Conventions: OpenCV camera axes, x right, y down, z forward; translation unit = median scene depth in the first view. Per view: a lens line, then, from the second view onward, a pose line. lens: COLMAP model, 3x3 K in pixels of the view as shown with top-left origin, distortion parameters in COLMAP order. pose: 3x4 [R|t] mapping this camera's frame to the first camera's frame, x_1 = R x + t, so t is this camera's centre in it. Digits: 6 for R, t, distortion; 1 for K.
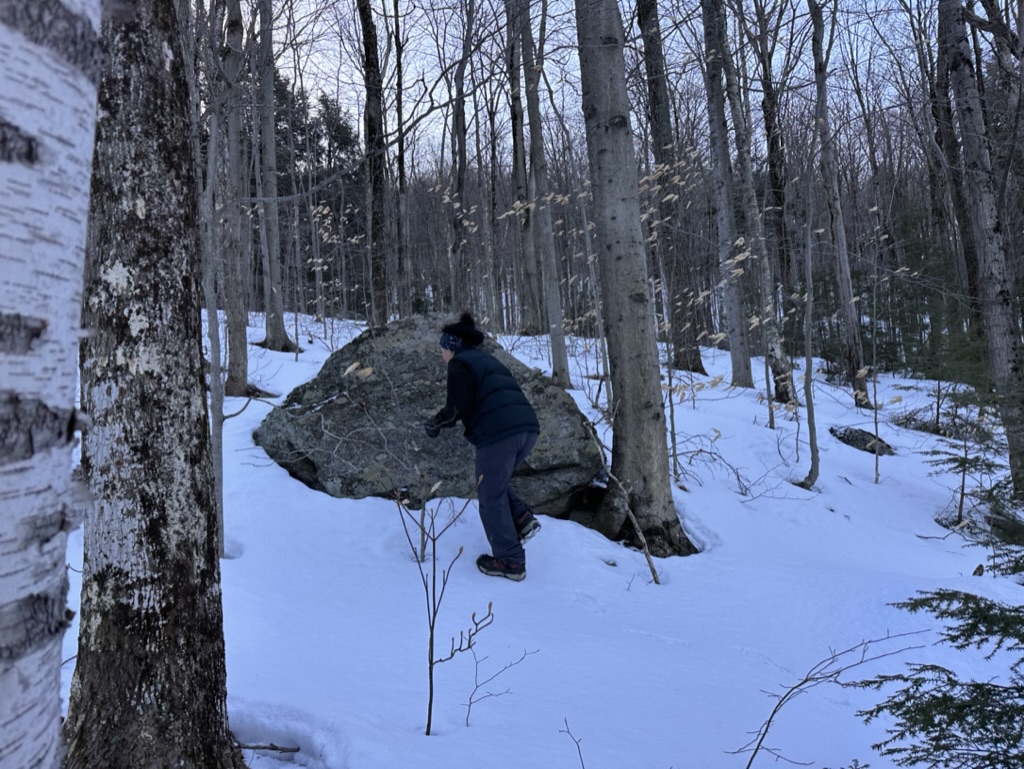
lens RADIAL K [[716.4, 0, 512.0], [0, 716.4, 384.5], [0, 0, 1]] dist [0.071418, -0.082916]
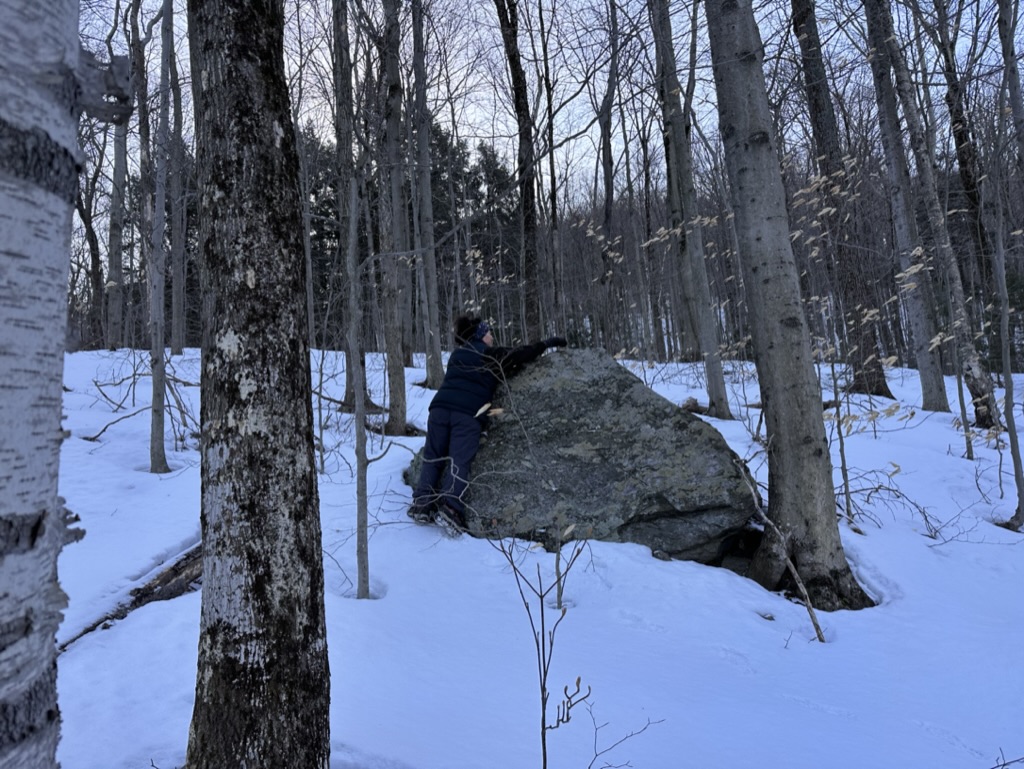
lens RADIAL K [[717.4, 0, 512.0], [0, 717.4, 384.5], [0, 0, 1]] dist [0.064254, -0.093643]
pose [[0.973172, -0.037055, -0.227073, 0.091311], [0.027819, 0.998656, -0.043740, -0.028126], [0.228389, 0.036250, 0.972895, 0.056916]]
